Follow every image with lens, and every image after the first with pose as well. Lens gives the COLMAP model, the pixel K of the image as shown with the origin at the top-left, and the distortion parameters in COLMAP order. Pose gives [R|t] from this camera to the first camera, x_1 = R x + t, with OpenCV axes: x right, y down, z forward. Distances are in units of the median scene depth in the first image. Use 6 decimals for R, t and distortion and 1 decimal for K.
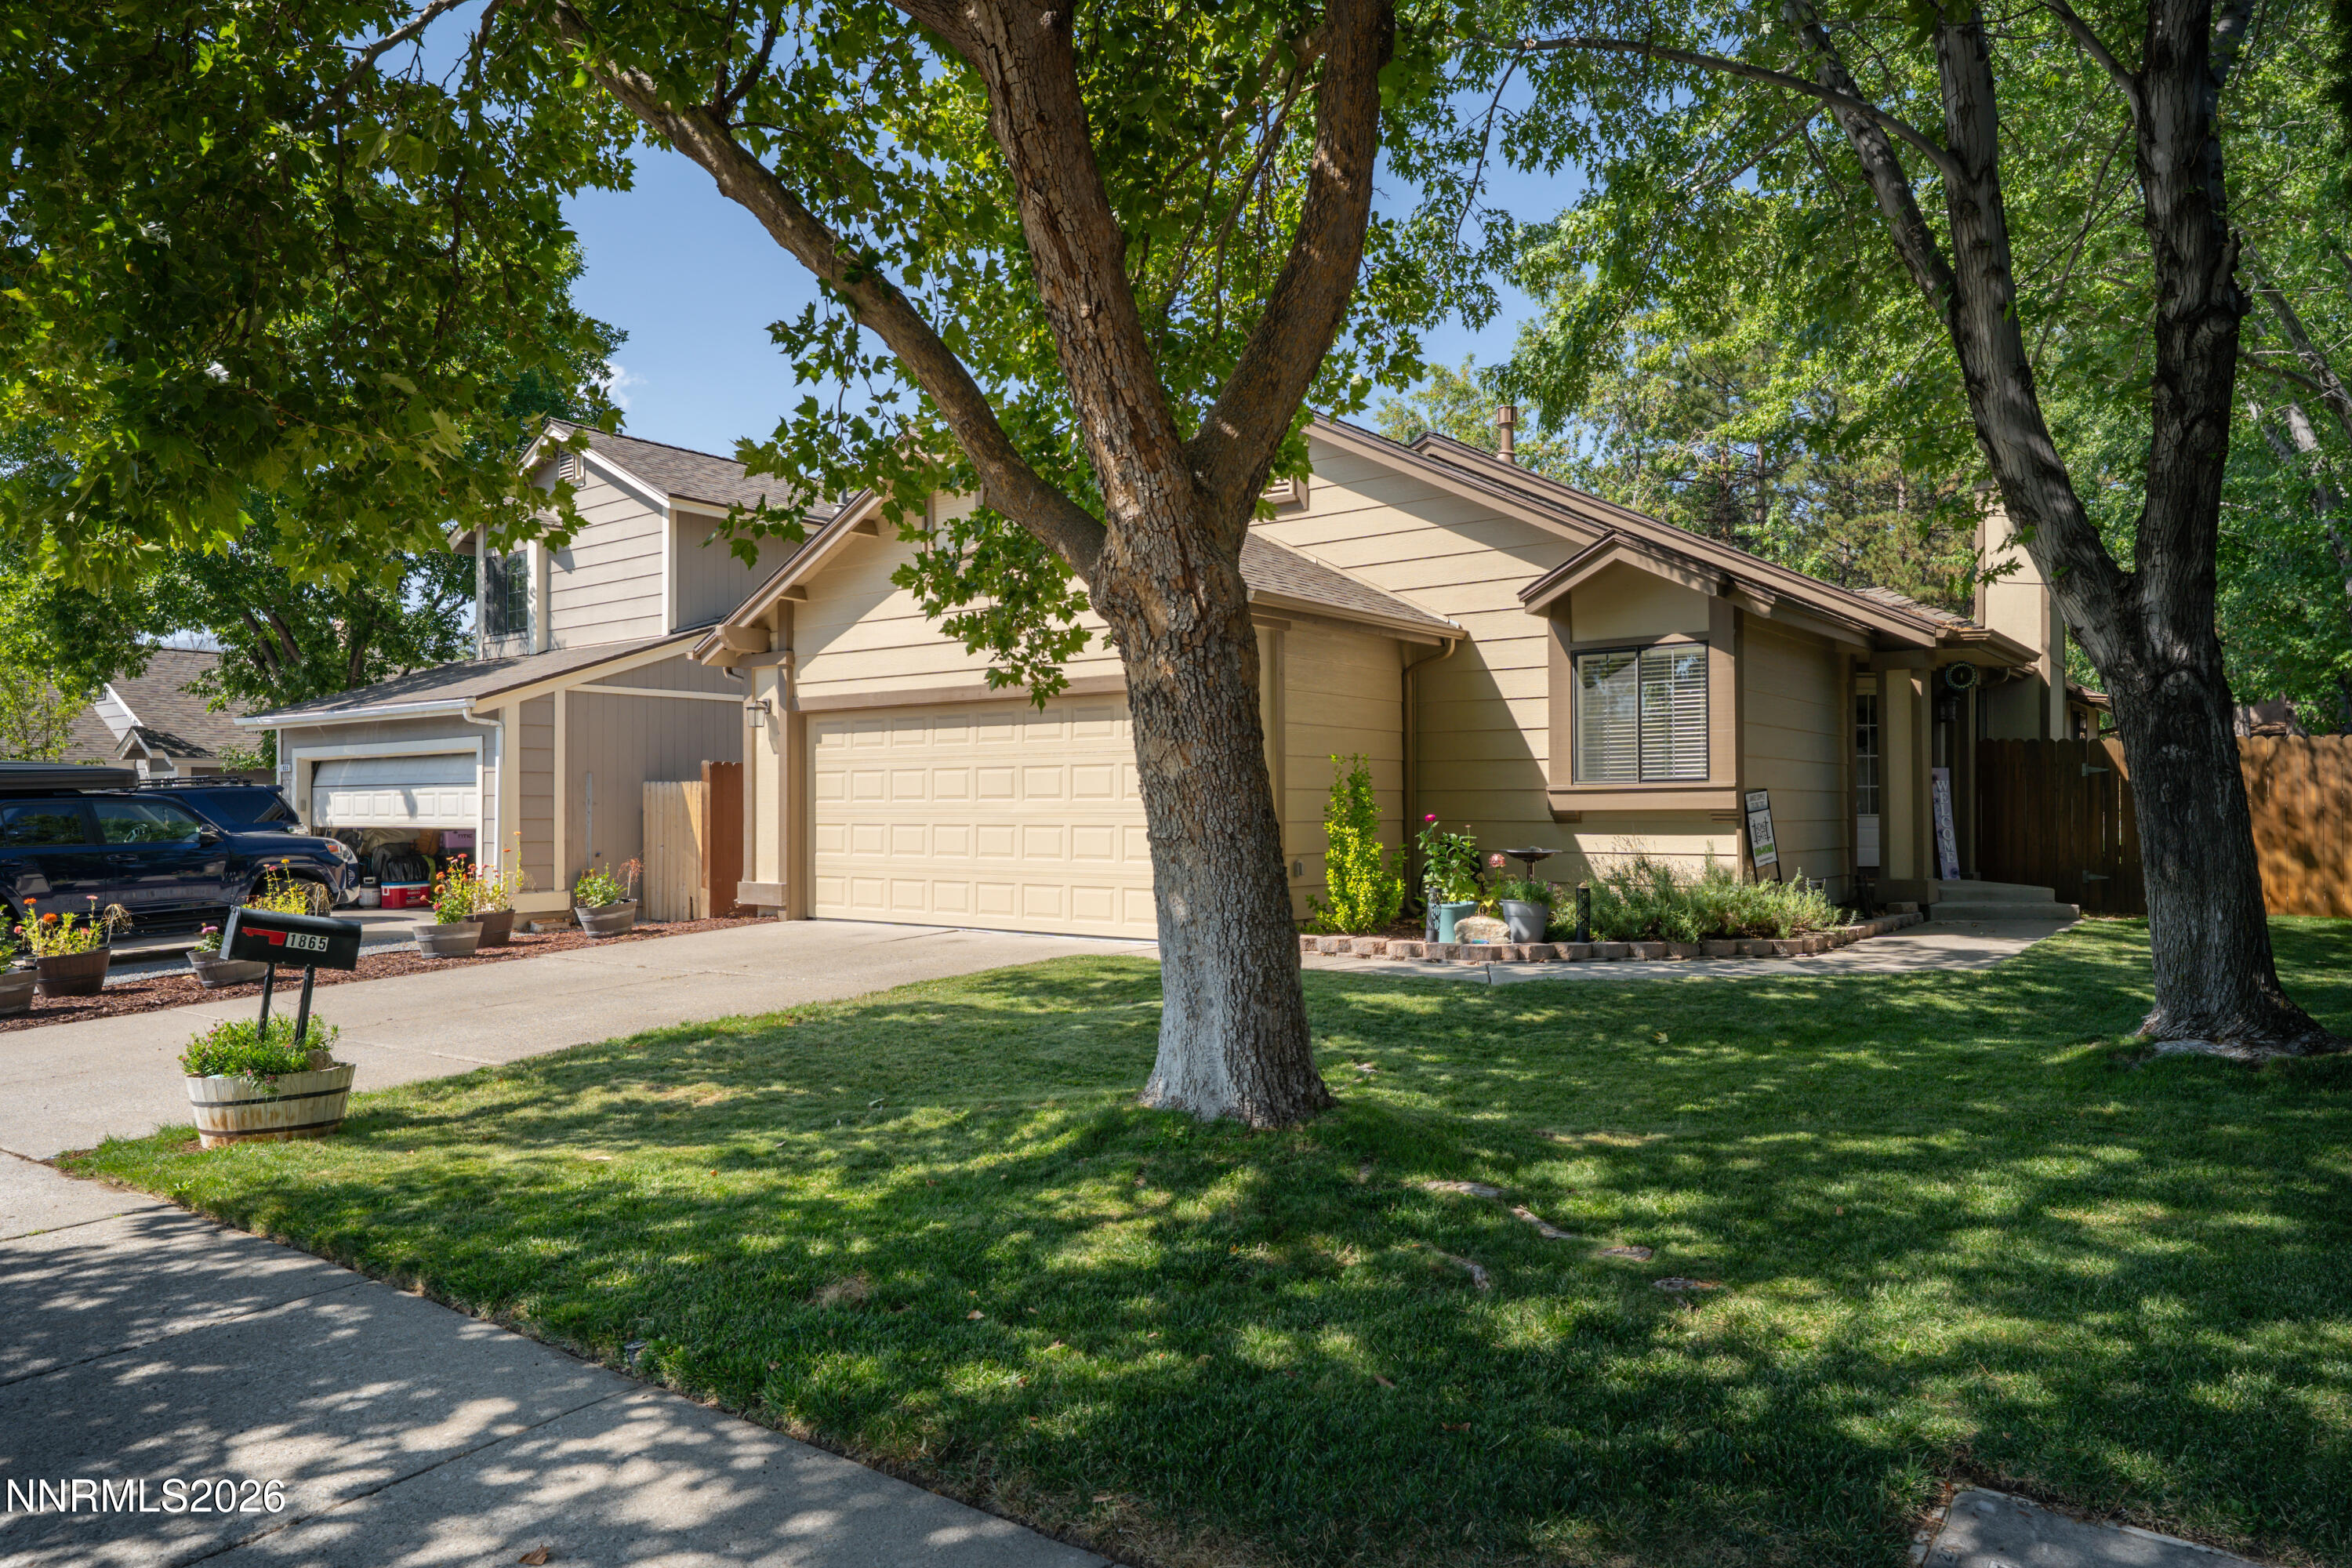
lens RADIAL K [[1495.1, 0, 1175.5], [0, 1495.1, 799.0], [0, 0, 1]] dist [0.019442, 0.002865]
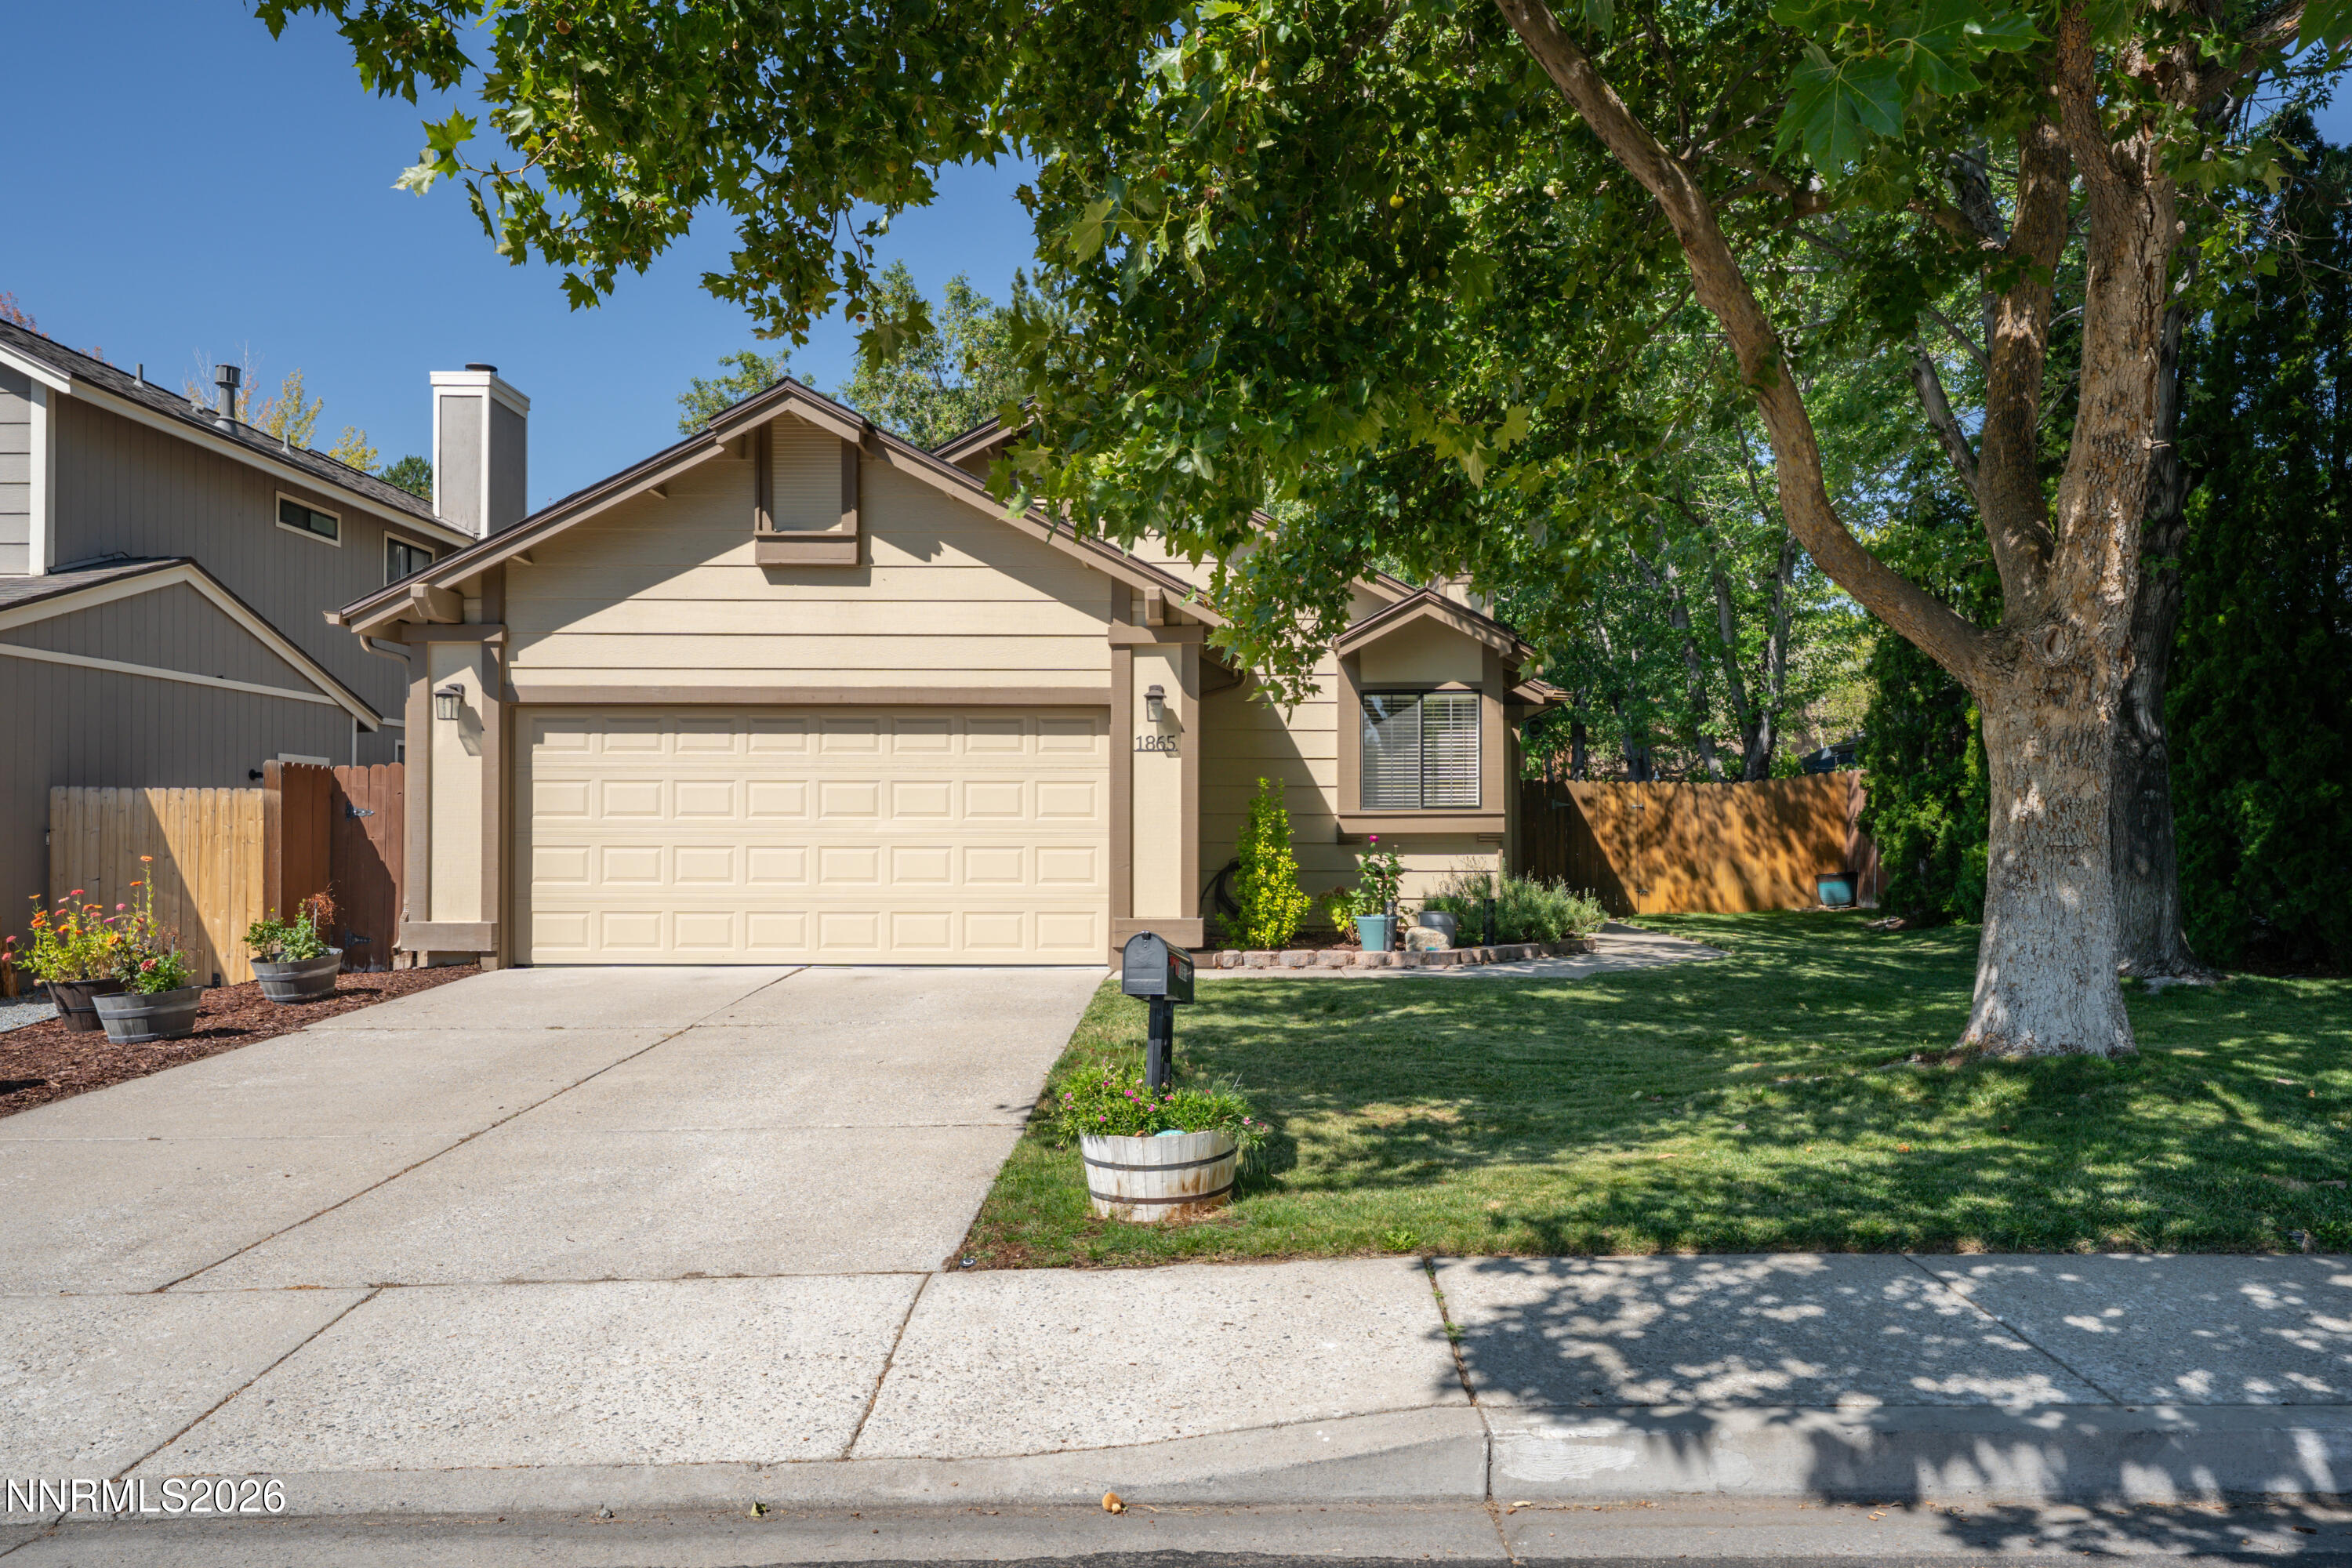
lens RADIAL K [[1593.1, 0, 1175.2], [0, 1593.1, 828.0], [0, 0, 1]] dist [0.019469, 0.001175]
pose [[0.793072, 0.007660, 0.609080, -1.185309], [-0.007390, 0.999968, -0.002953, 0.017168], [-0.609083, -0.002159, 0.793103, 0.297577]]
